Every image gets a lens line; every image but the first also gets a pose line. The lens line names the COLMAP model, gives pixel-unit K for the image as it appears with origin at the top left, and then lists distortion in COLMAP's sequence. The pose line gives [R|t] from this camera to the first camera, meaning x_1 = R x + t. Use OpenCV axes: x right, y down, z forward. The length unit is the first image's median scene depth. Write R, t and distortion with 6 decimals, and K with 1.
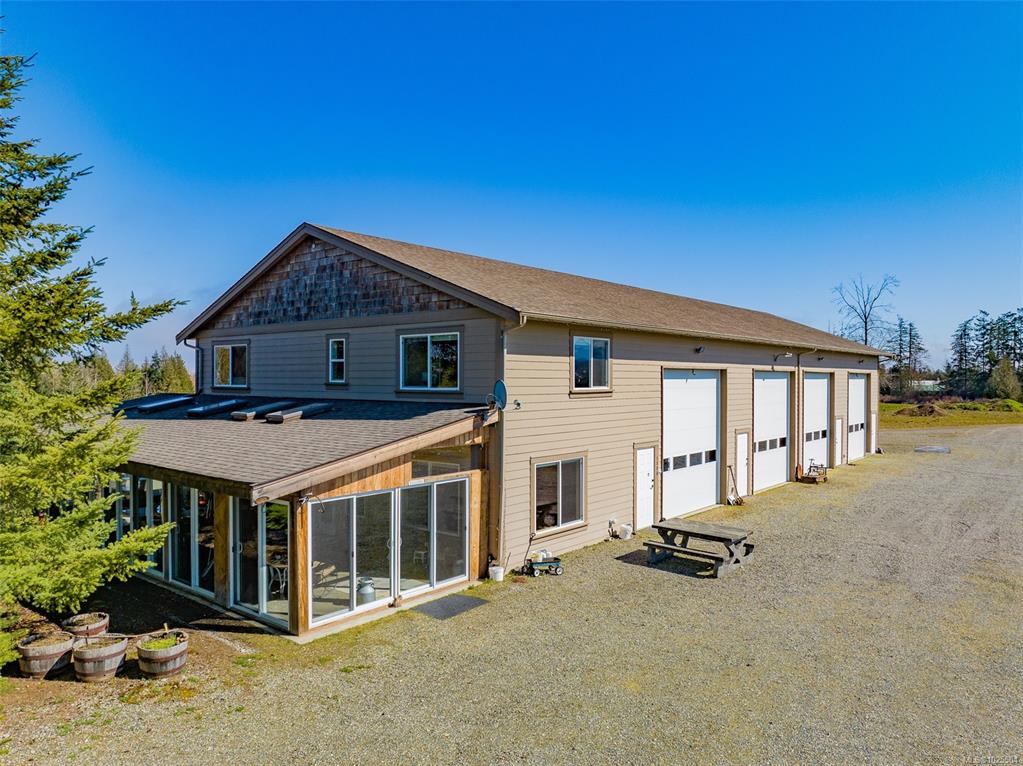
lens RADIAL K [[715.3, 0, 511.6], [0, 715.3, 384.4], [0, 0, 1]] dist [-0.048362, 0.022270]
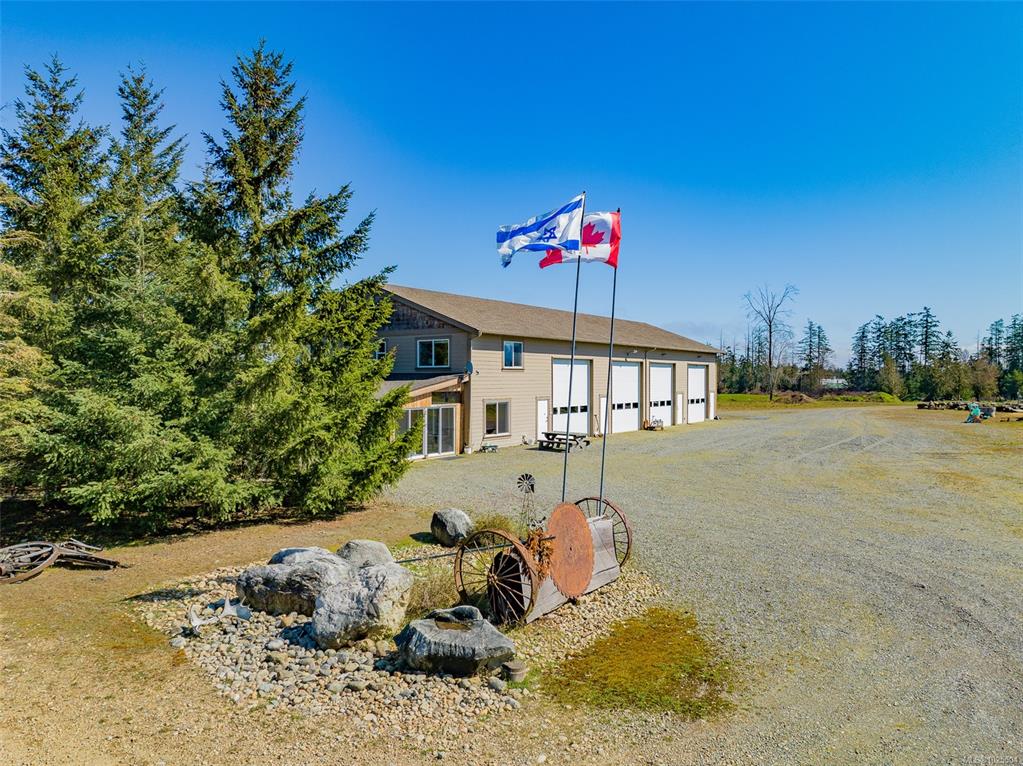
lens RADIAL K [[715.3, 0, 511.5], [0, 715.3, 387.1], [0, 0, 1]] dist [-0.048362, 0.022270]
pose [[0.996555, -0.002861, 0.082889, -0.059934], [0.002589, 0.999991, 0.003386, 0.056394], [-0.082898, -0.003160, 0.996553, -1.026245]]
